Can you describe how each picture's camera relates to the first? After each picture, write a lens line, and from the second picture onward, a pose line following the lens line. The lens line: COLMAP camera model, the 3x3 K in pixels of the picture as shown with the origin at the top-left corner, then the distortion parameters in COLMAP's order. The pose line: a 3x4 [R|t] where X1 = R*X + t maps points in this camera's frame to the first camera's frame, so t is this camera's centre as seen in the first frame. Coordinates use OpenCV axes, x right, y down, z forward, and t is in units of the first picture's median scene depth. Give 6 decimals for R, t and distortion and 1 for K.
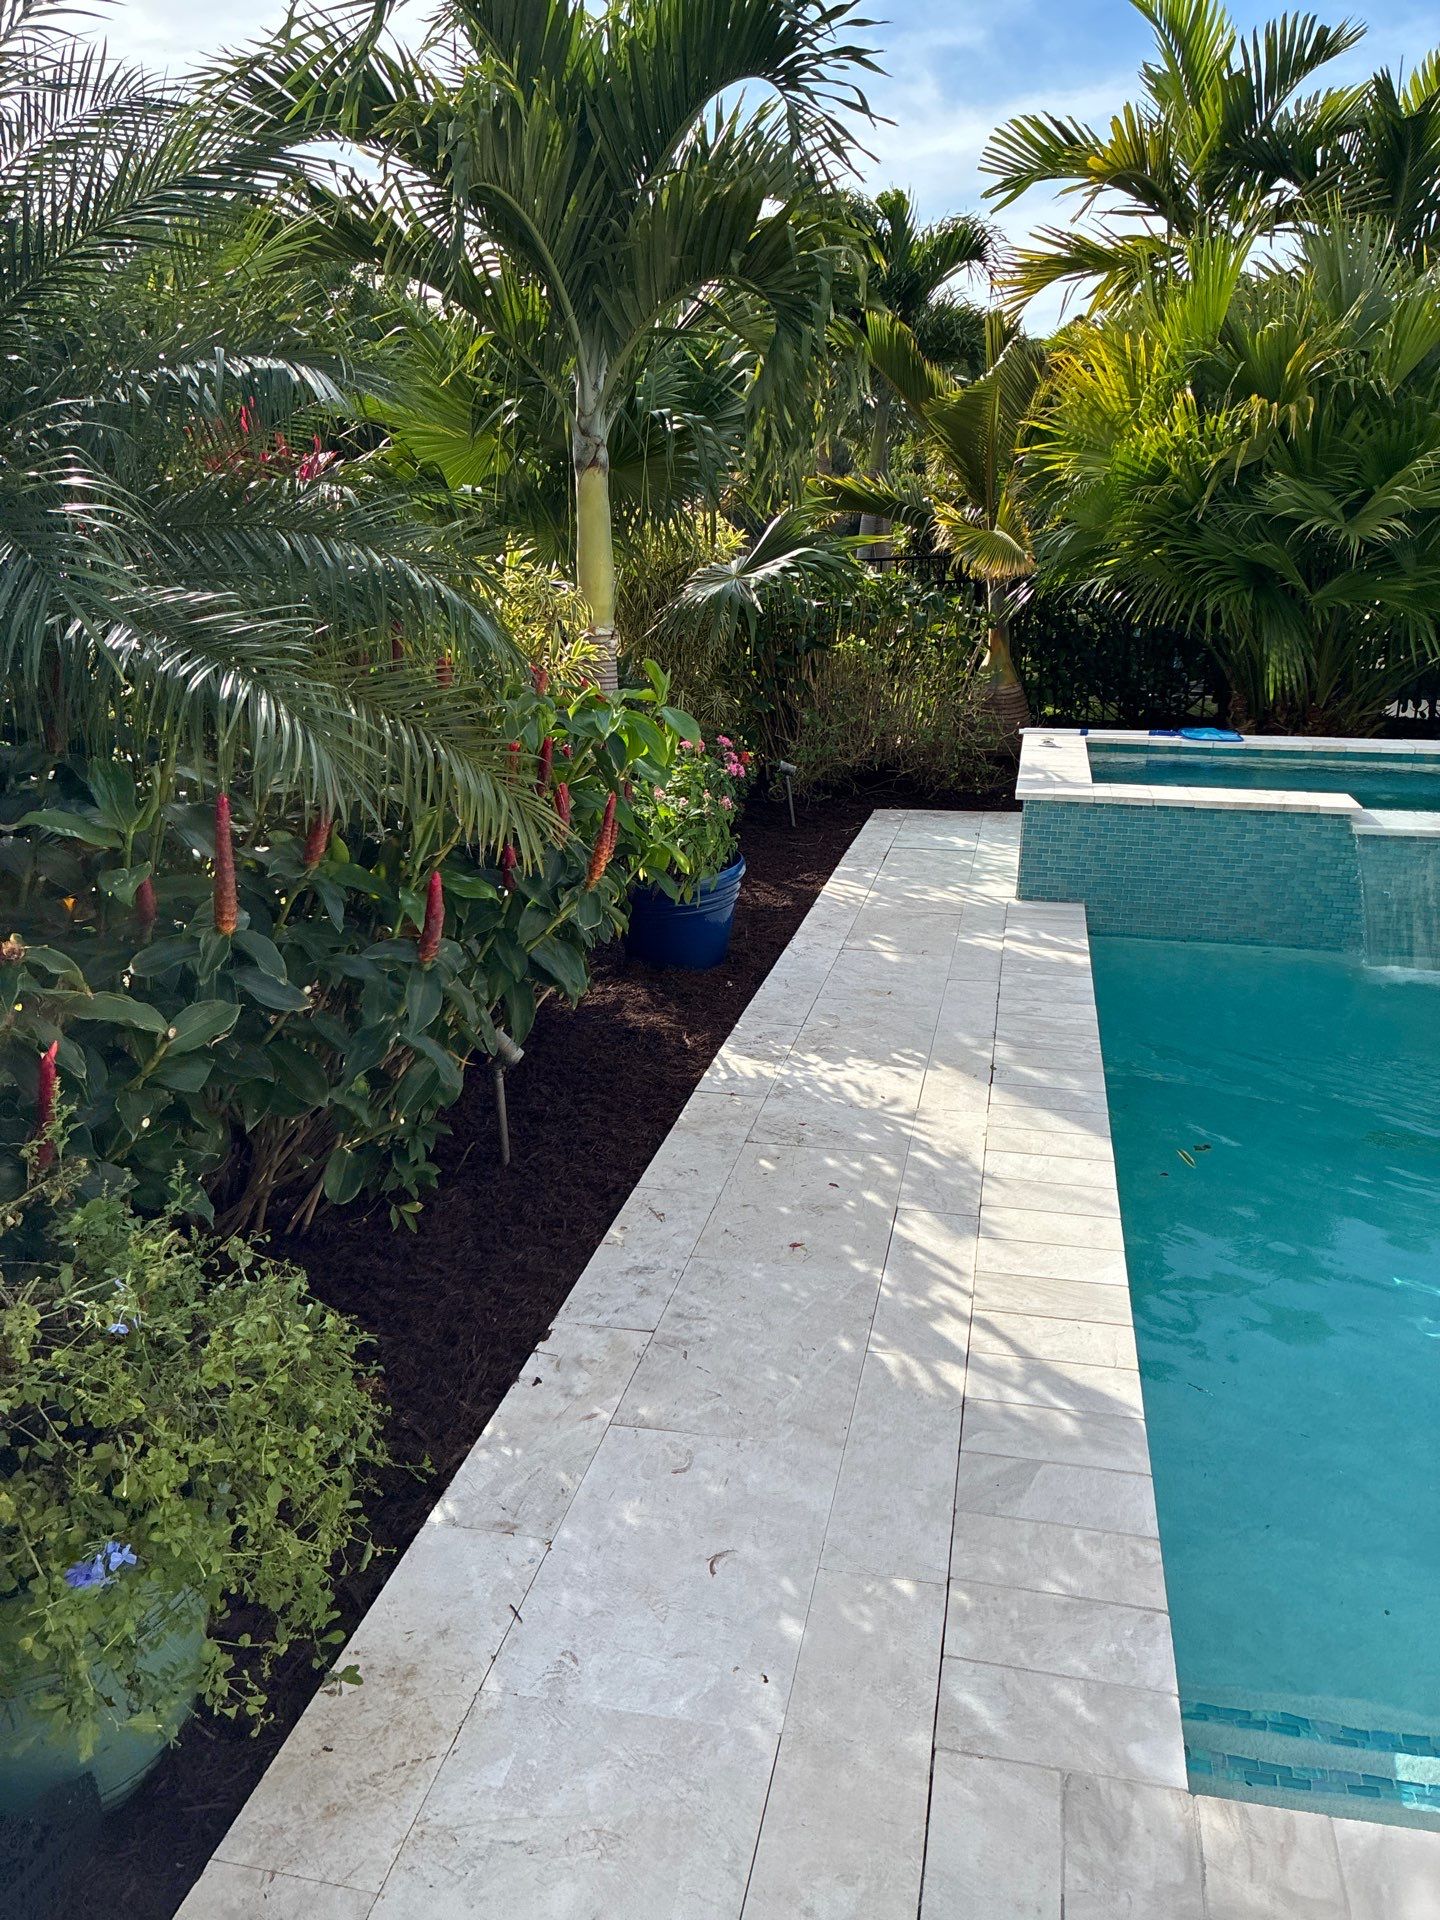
lens RADIAL K [[1349.2, 0, 720.0], [0, 1349.2, 960.0], [0, 0, 1]] dist [0.074120, -0.102178]
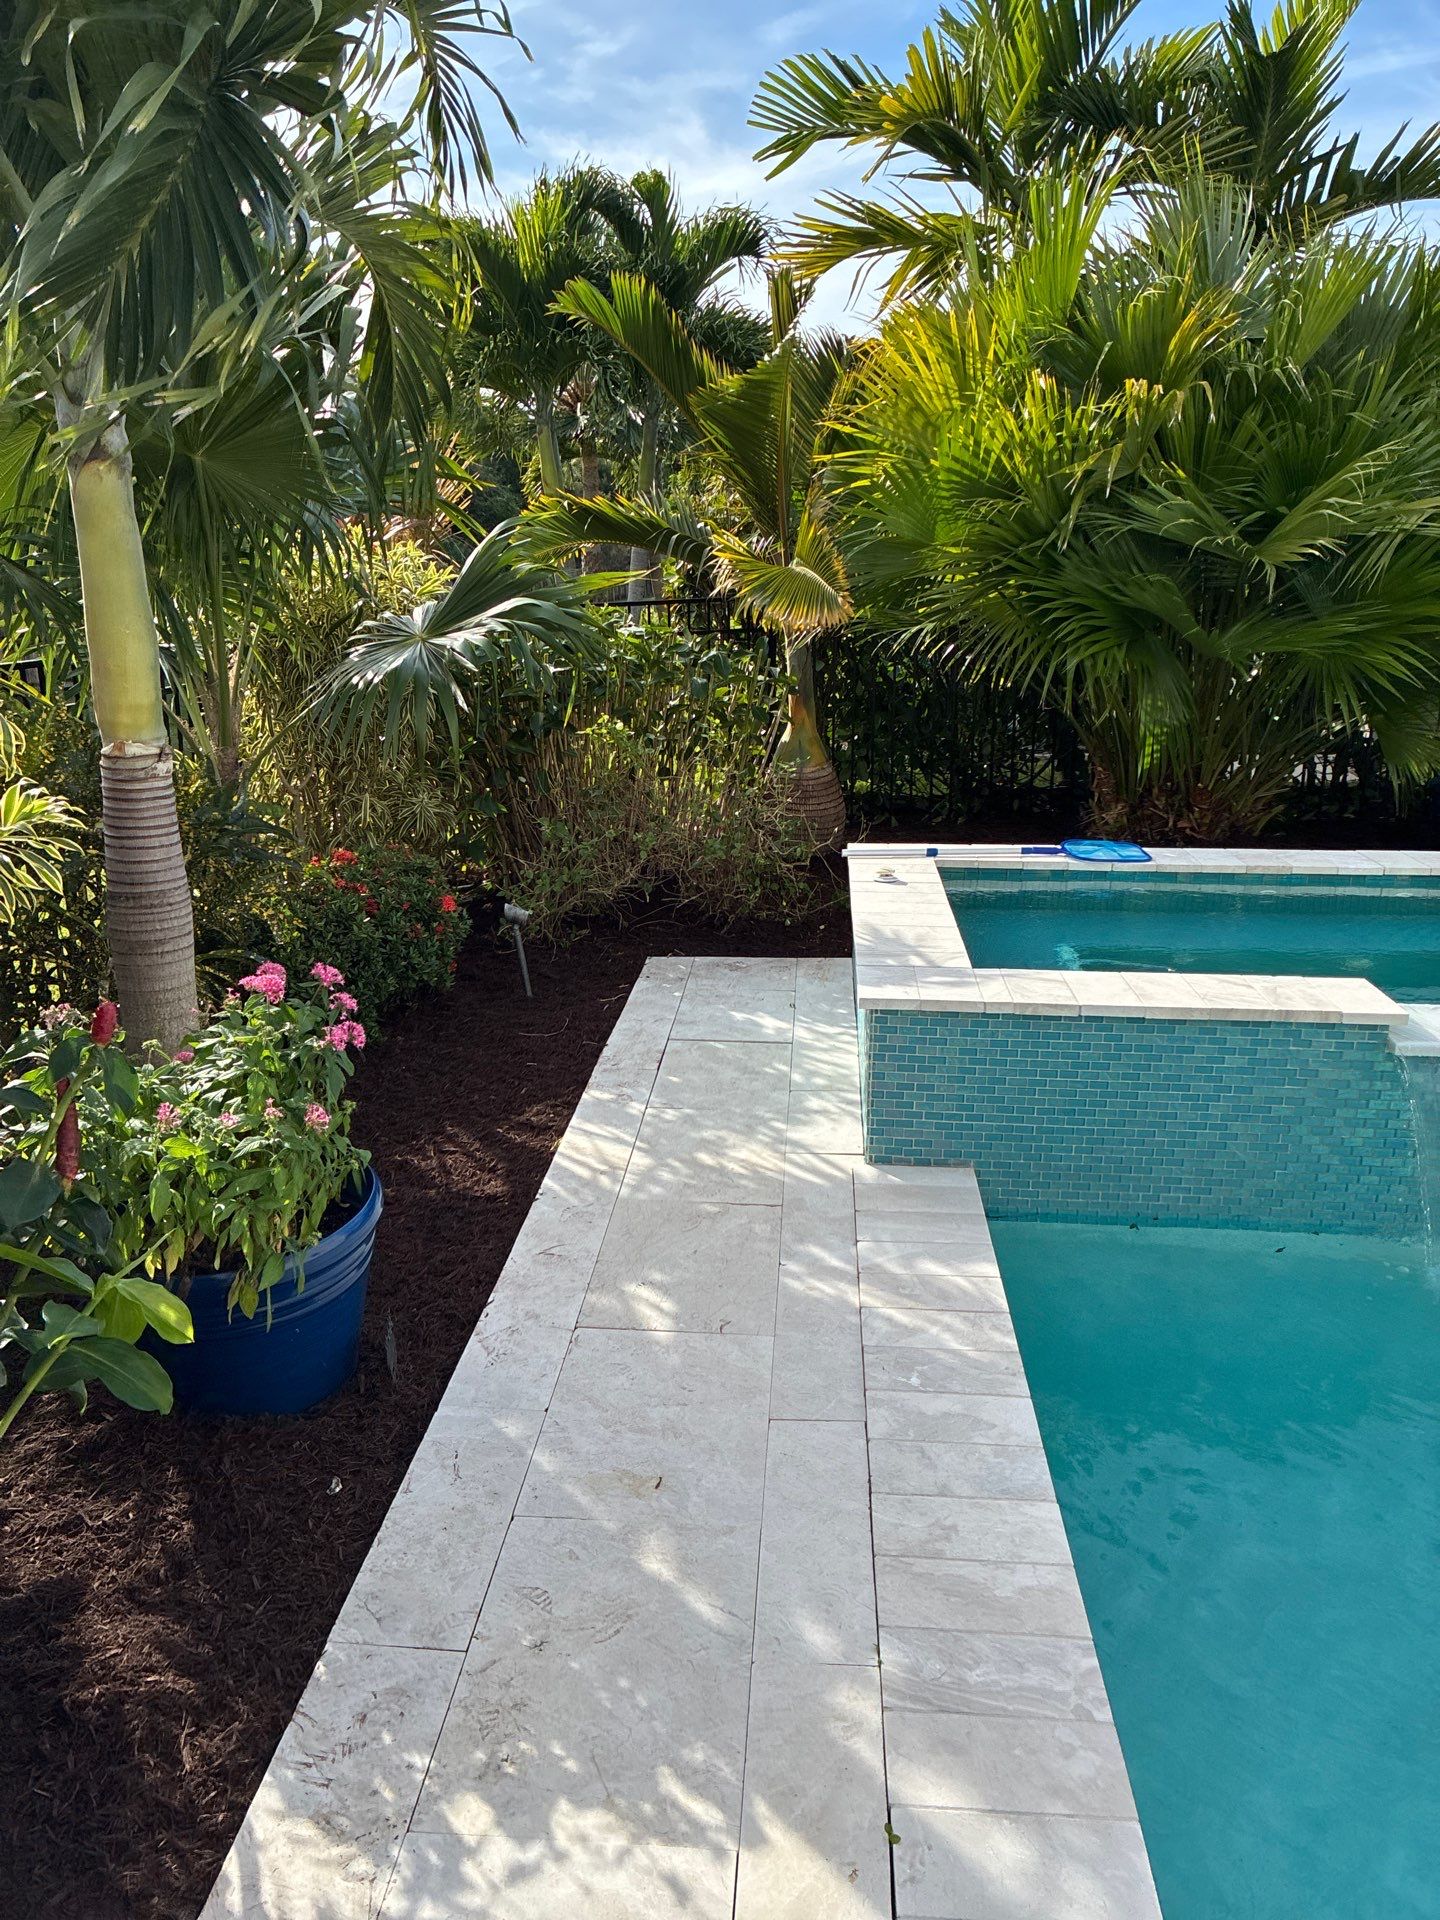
lens RADIAL K [[1332.8, 0, 668.3], [0, 1332.8, 991.7], [0, 0, 1]] dist [0.063259, -0.097928]
pose [[0.993422, -0.041567, 0.106701, 0.044040], [0.041182, 0.999135, 0.005809, -0.085940], [-0.106851, -0.001377, 0.994274, 0.264520]]
